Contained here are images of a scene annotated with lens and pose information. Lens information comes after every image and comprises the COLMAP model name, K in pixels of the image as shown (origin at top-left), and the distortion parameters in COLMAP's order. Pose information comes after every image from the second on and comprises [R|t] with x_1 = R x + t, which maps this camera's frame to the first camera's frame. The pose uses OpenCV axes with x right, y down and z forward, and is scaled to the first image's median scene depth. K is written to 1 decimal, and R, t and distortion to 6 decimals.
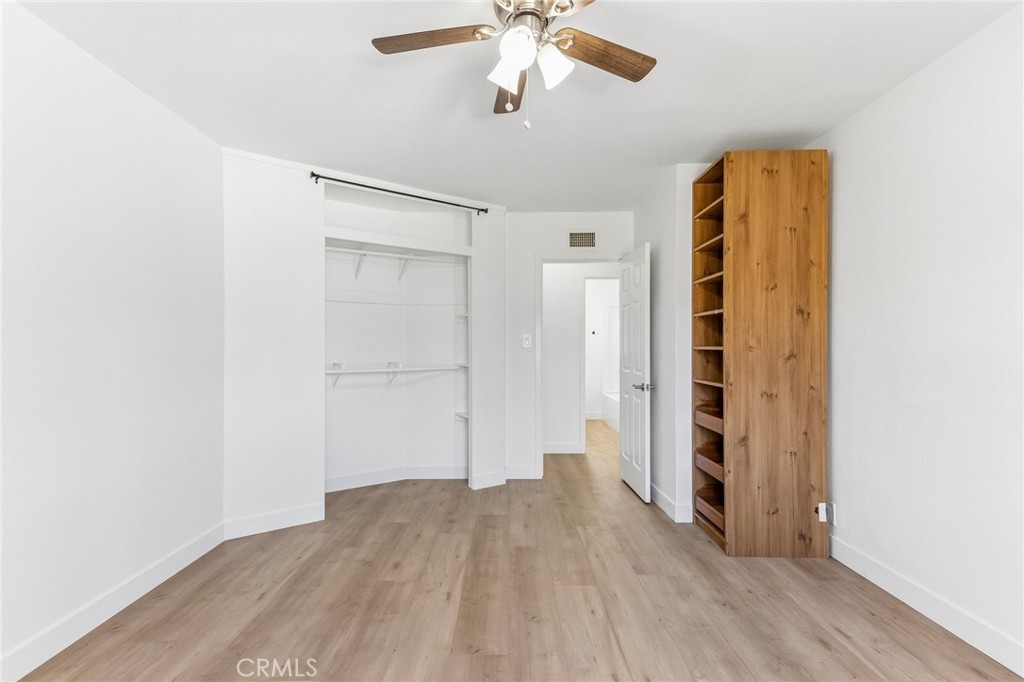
lens RADIAL K [[465.6, 0, 509.5], [0, 465.6, 344.2], [0, 0, 1]] dist [0.023540, -0.000771]
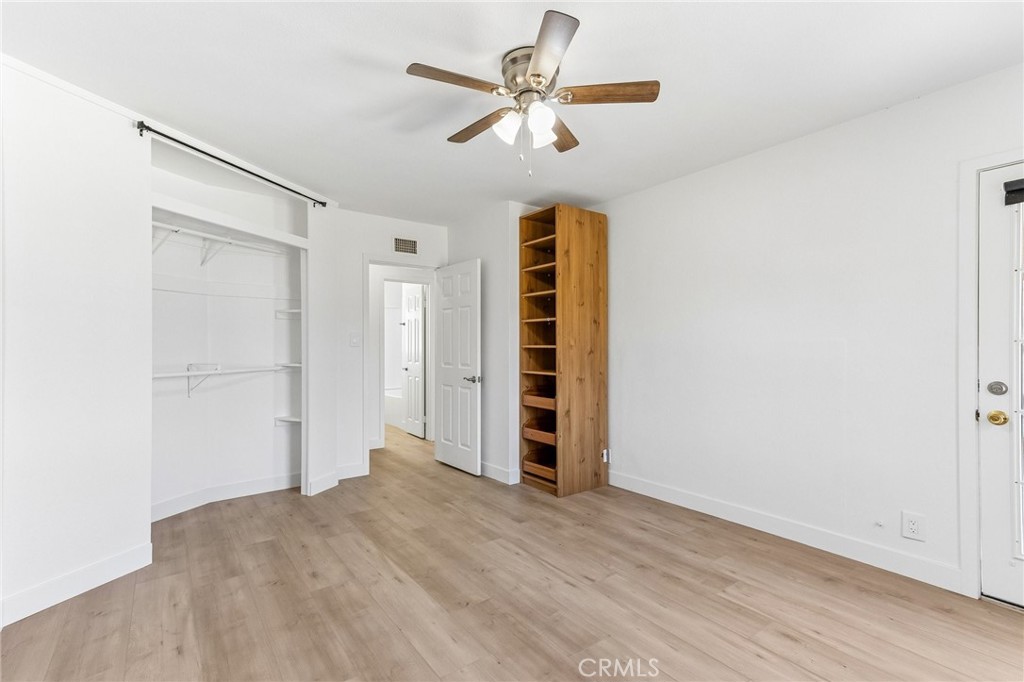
lens RADIAL K [[465.6, 0, 503.4], [0, 465.6, 342.8], [0, 0, 1]] dist [0.023540, -0.000771]
pose [[0.798683, 0.005772, 0.601725, -0.370869], [-0.004227, 0.999983, -0.003982, 0.003269], [-0.601738, 0.000637, 0.798694, 0.005937]]
